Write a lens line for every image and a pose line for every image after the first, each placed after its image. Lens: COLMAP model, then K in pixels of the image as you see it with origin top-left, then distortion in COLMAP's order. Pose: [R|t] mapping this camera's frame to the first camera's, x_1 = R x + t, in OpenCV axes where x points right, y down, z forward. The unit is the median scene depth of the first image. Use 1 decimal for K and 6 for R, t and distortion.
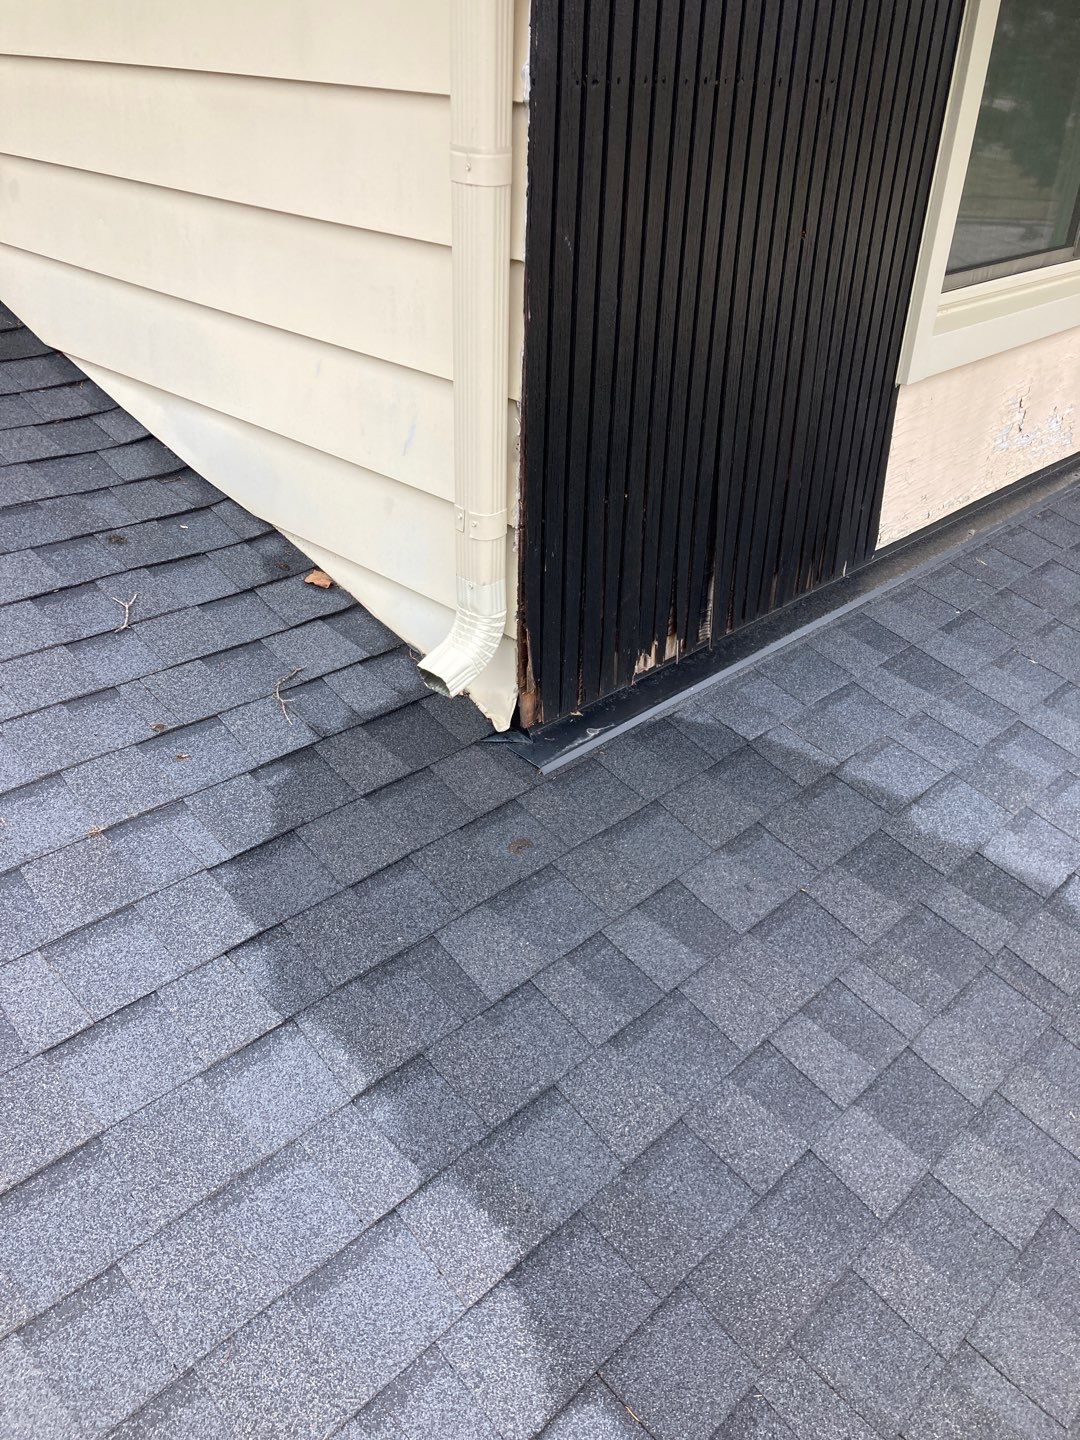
lens RADIAL K [[1177.7, 0, 539.2], [0, 1177.7, 721.1], [0, 0, 1]] dist [0.031922, -0.021421]
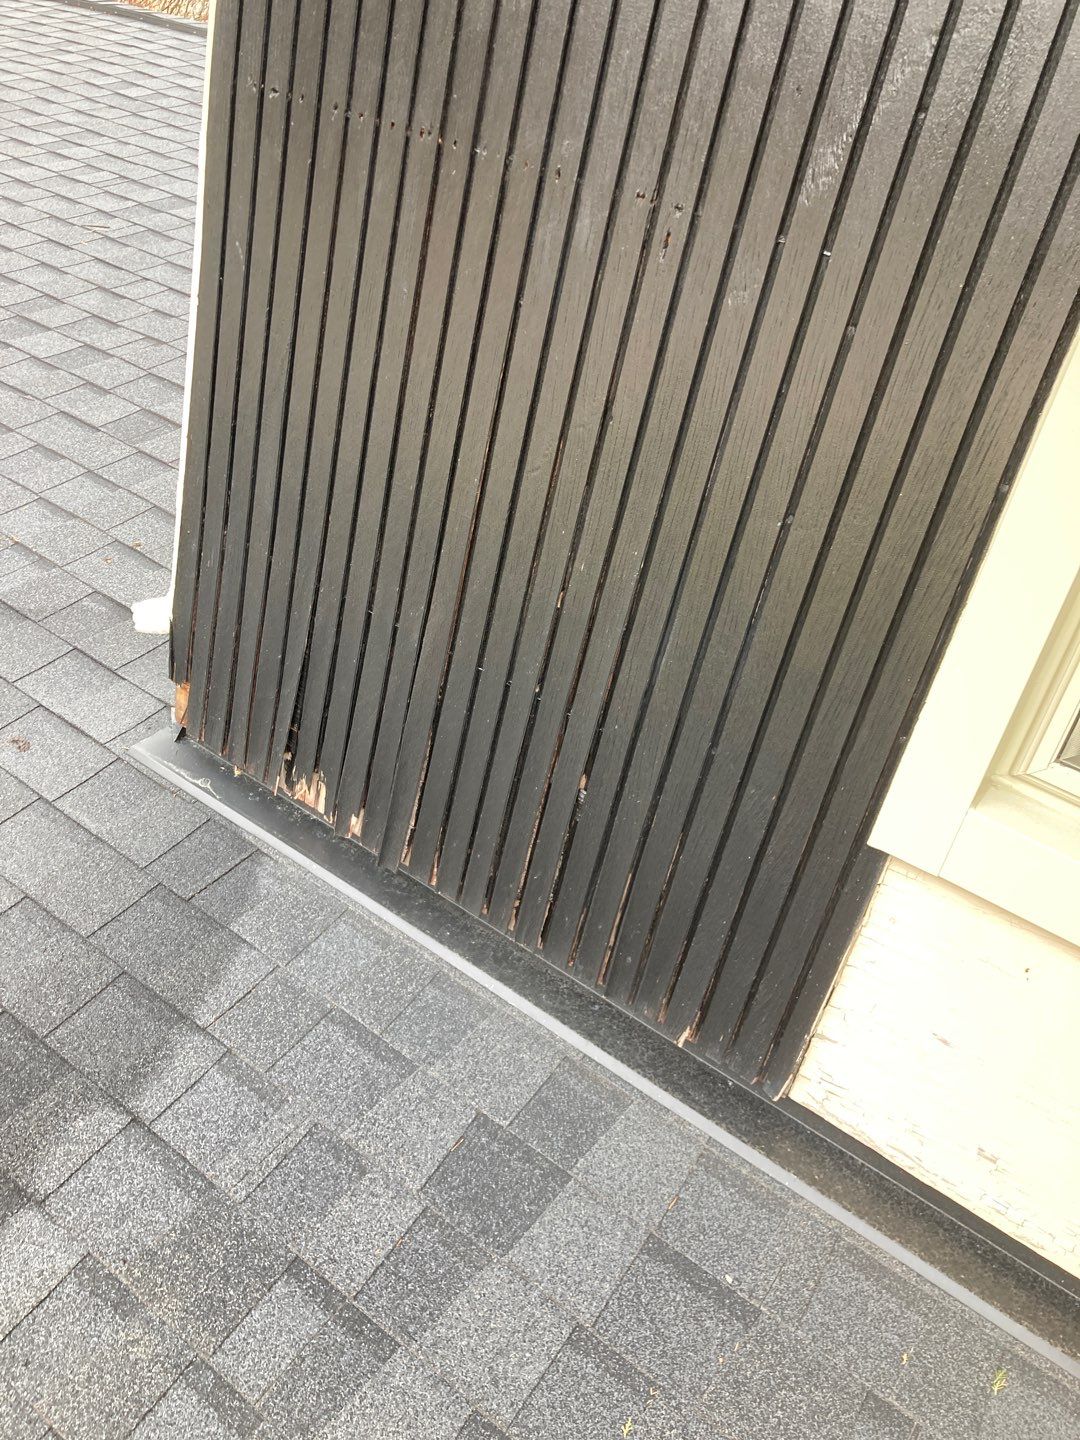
lens RADIAL K [[1177.7, 0, 536.8], [0, 1177.7, 715.2], [0, 0, 1]] dist [0.031922, -0.021421]
pose [[0.156278, 0.474638, -0.866197, 0.826777], [-0.651179, 0.708904, 0.270963, -0.429902], [0.742659, 0.521703, 0.419860, 0.754656]]
